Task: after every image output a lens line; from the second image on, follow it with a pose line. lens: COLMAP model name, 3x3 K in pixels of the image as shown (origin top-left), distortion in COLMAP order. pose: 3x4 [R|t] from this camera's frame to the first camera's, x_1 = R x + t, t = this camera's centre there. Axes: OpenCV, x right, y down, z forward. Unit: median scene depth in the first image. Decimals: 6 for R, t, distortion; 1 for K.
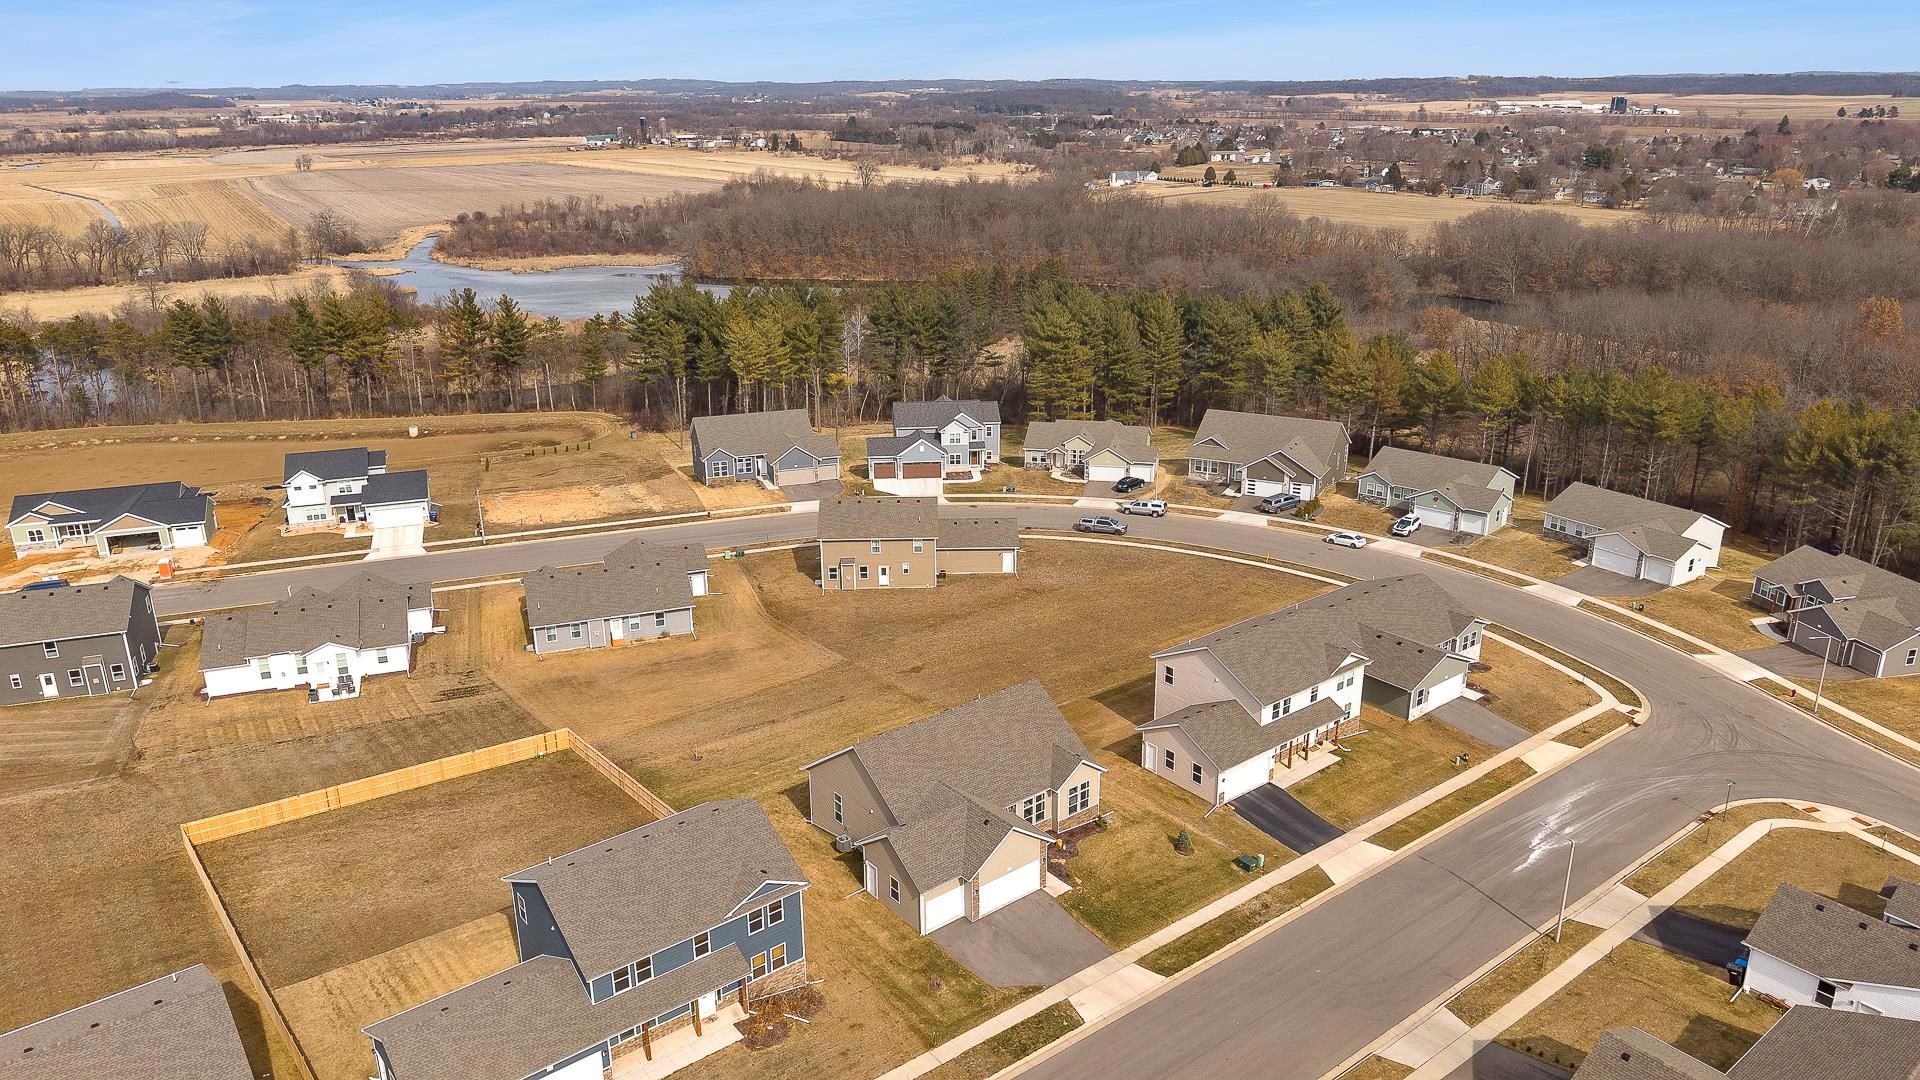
lens RADIAL K [[1268.6, 0, 956.1], [0, 1268.6, 543.6], [0, 0, 1]] dist [-0.009659, -0.005501]
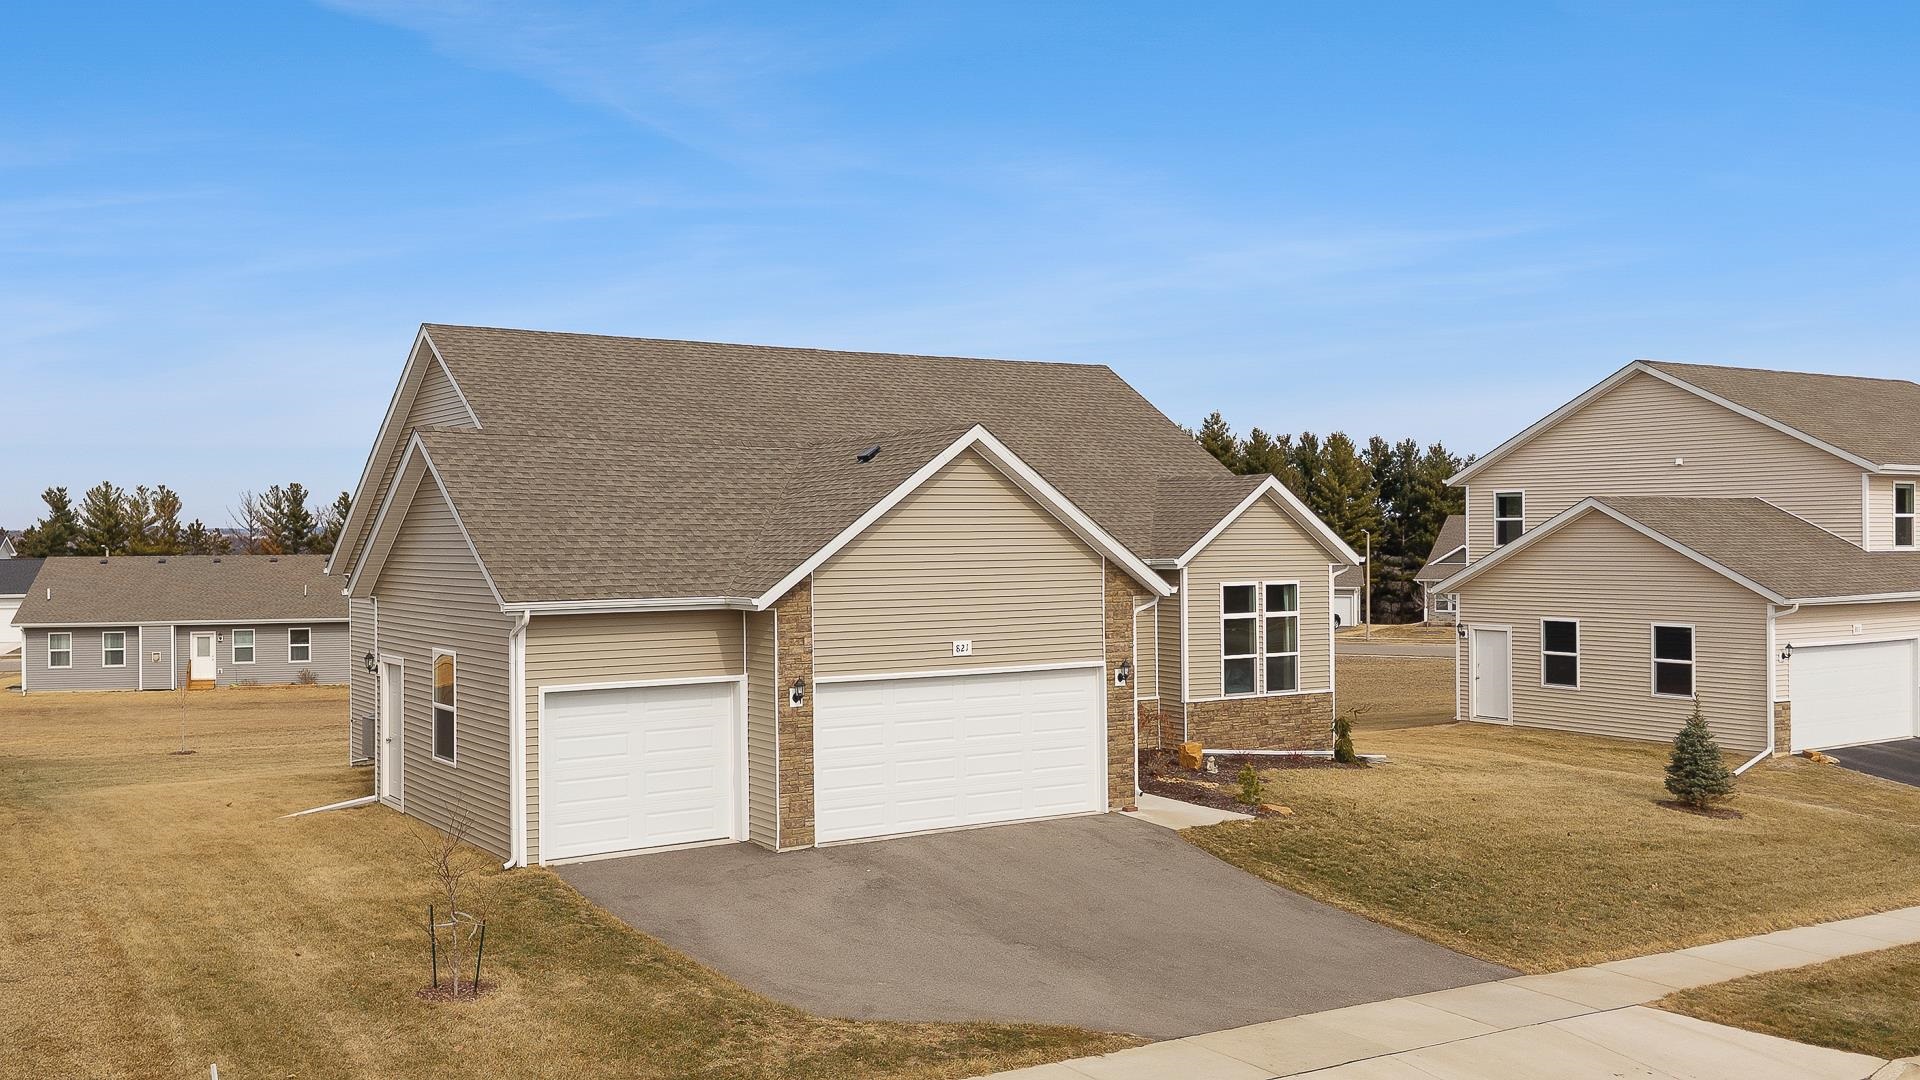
lens RADIAL K [[1632.7, 0, 800.3], [0, 1632.7, 539.9], [0, 0, 1]] dist [-0.007954, -0.011522]
pose [[0.989216, -0.001599, -0.146458, 0.048528], [-0.047267, 0.942953, -0.329553, 0.292419], [0.138630, 0.332921, 0.932709, 0.629154]]
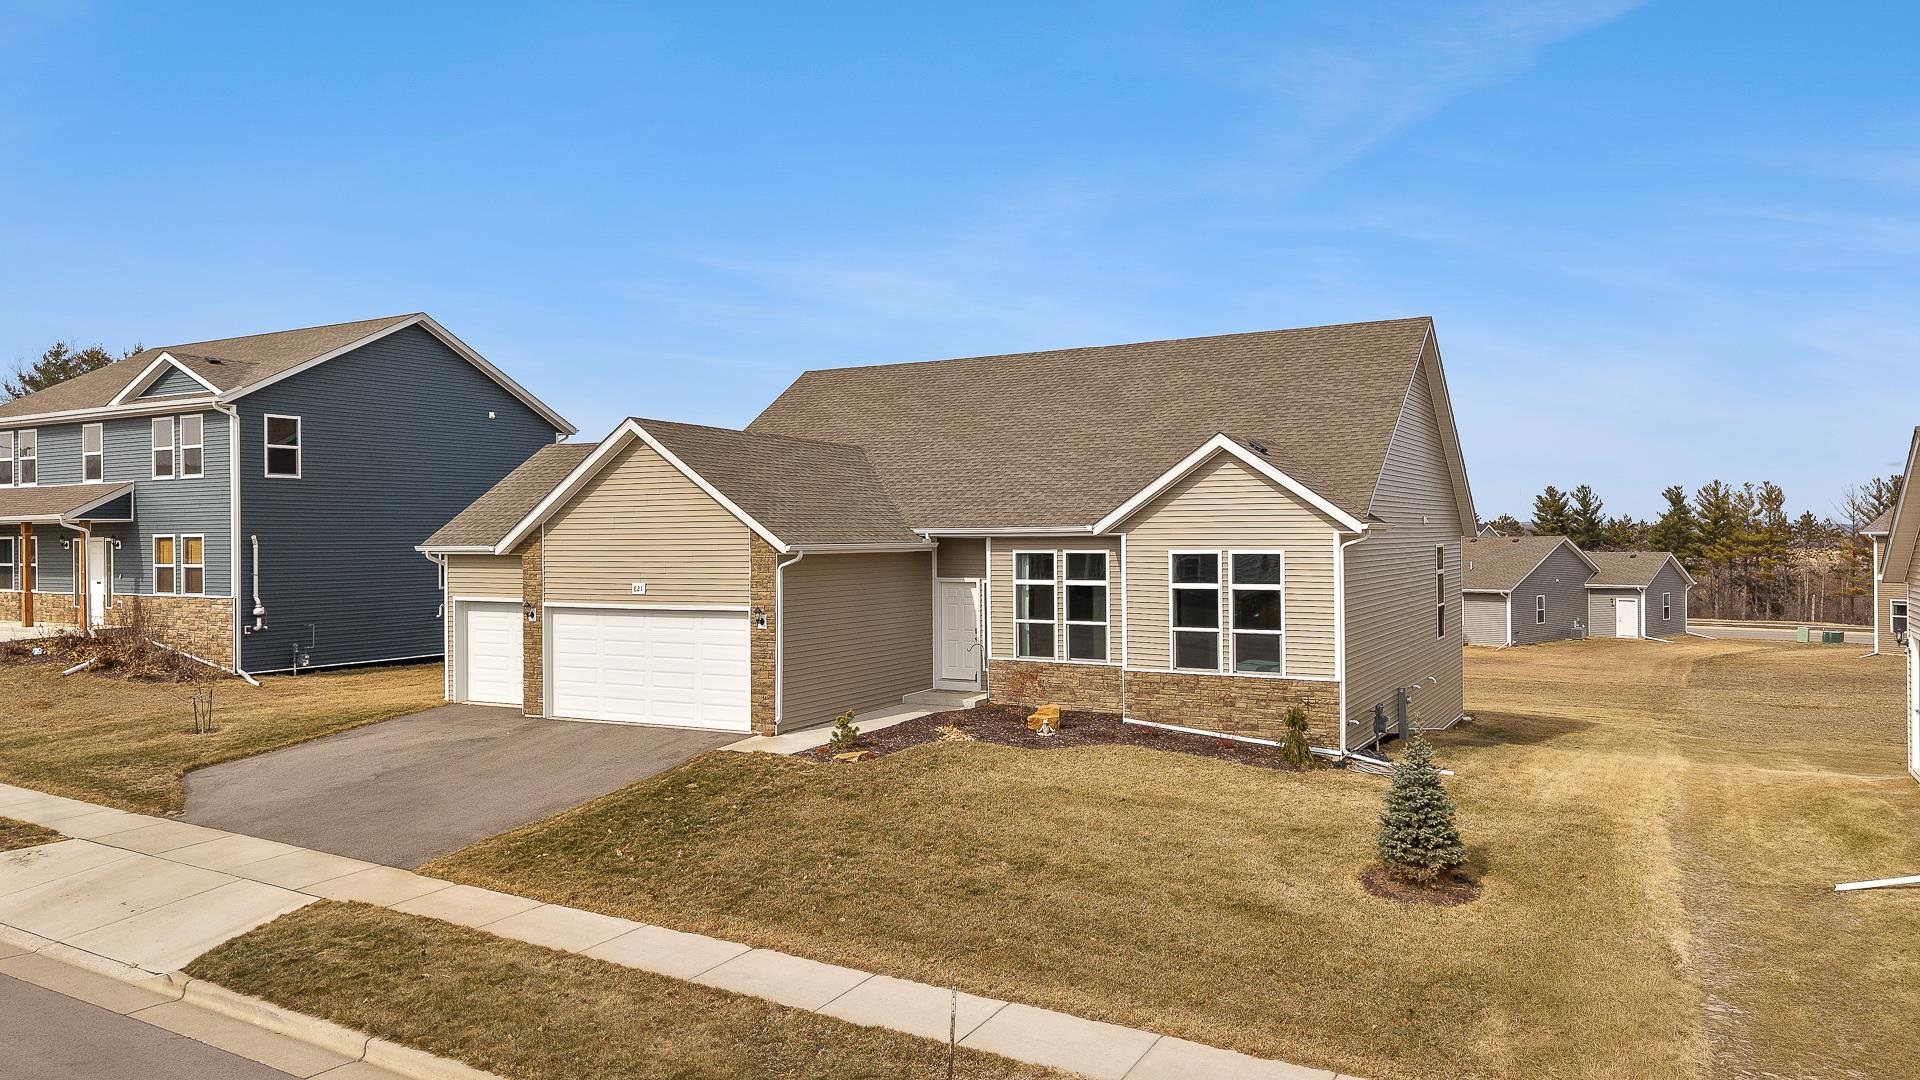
lens RADIAL K [[1290.9, 0, 958.6], [0, 1290.9, 529.4], [0, 0, 1]] dist [0.079401, -0.089340]
pose [[0.386926, -0.004917, -0.922098, 0.305227], [-0.305230, 0.942930, -0.133107, 0.228491], [0.870128, 0.332954, 0.363343, 0.827705]]
